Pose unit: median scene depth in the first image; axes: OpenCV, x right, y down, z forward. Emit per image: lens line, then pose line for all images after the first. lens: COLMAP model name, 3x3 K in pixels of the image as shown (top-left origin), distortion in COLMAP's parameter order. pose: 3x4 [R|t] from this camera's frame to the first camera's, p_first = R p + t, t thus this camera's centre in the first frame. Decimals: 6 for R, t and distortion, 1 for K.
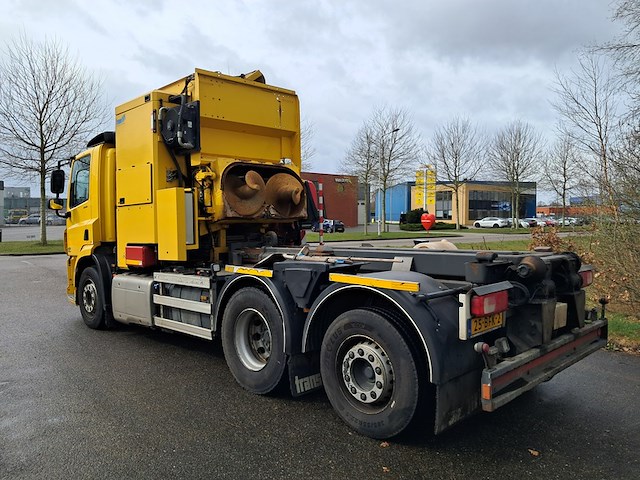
lens RADIAL K [[498.0, 0, 322.3], [0, 498.0, 236.0], [0, 0, 1]] dist [0.077870, -0.115292]
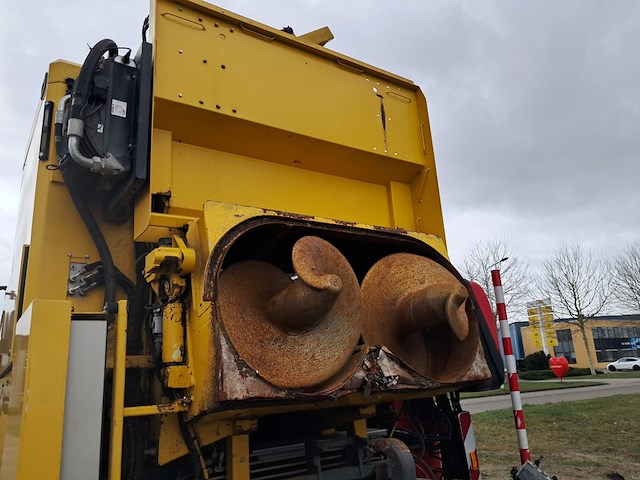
lens RADIAL K [[498.0, 0, 322.3], [0, 498.0, 236.0], [0, 0, 1]] dist [0.077870, -0.115292]
pose [[0.981741, -0.101050, -0.161164, -0.077648], [0.048766, 0.952618, -0.300235, -0.033615], [0.183866, 0.286893, 0.940152, 0.638684]]
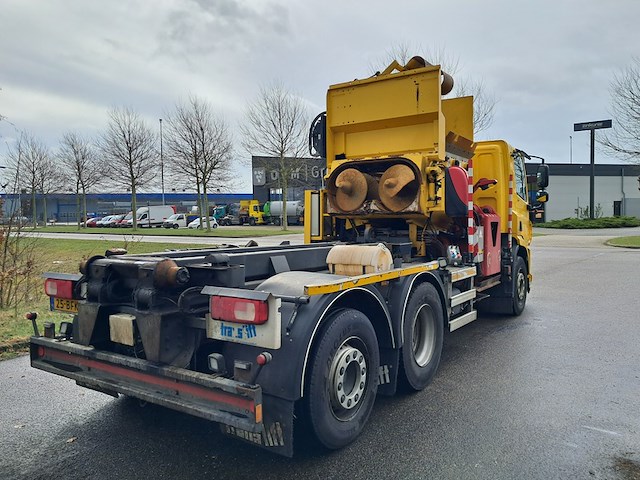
lens RADIAL K [[498.0, 0, 322.3], [0, 498.0, 236.0], [0, 0, 1]] dist [0.077870, -0.115292]
pose [[0.205181, 0.038872, -0.977952, 0.787901], [-0.023378, 0.999121, 0.034808, -0.022475], [0.978445, 0.015720, 0.205909, 0.659178]]
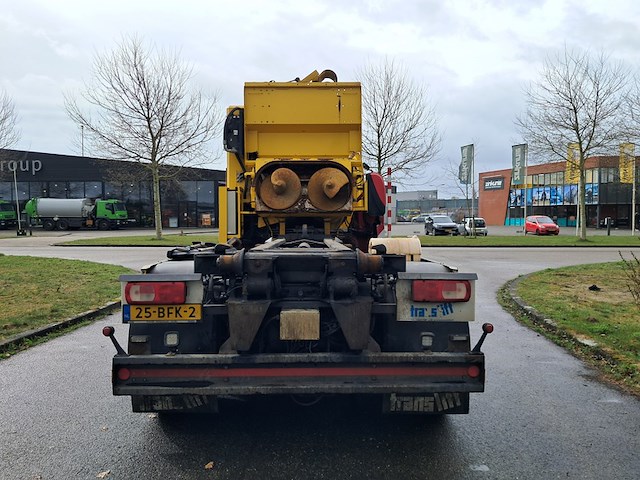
lens RADIAL K [[498.3, 0, 320.0], [0, 498.3, 240.0], [0, 0, 1]] dist [0.061453, -0.109563]
pose [[0.722299, 0.028737, -0.690984, 0.599805], [-0.022825, 0.999583, 0.017711, 0.003622], [0.691204, 0.002979, 0.722653, 0.250350]]
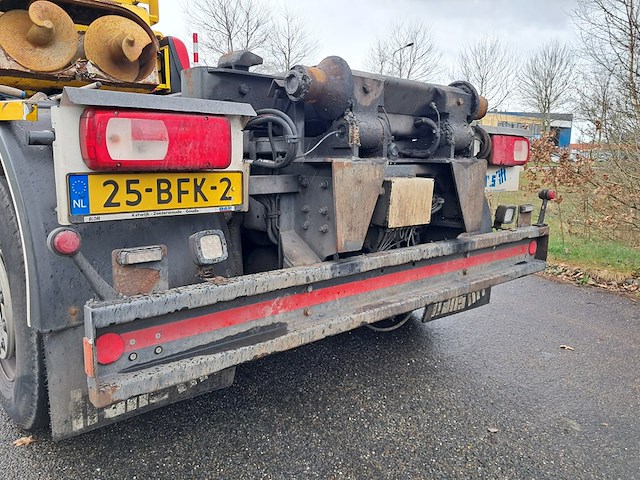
lens RADIAL K [[498.0, 0, 322.3], [0, 498.0, 236.0], [0, 0, 1]] dist [0.077870, -0.115292]
pose [[0.998386, 0.025602, -0.050703, 0.236159], [-0.018881, 0.991483, 0.128857, 0.075211], [0.053570, -0.127692, 0.990366, 0.293003]]
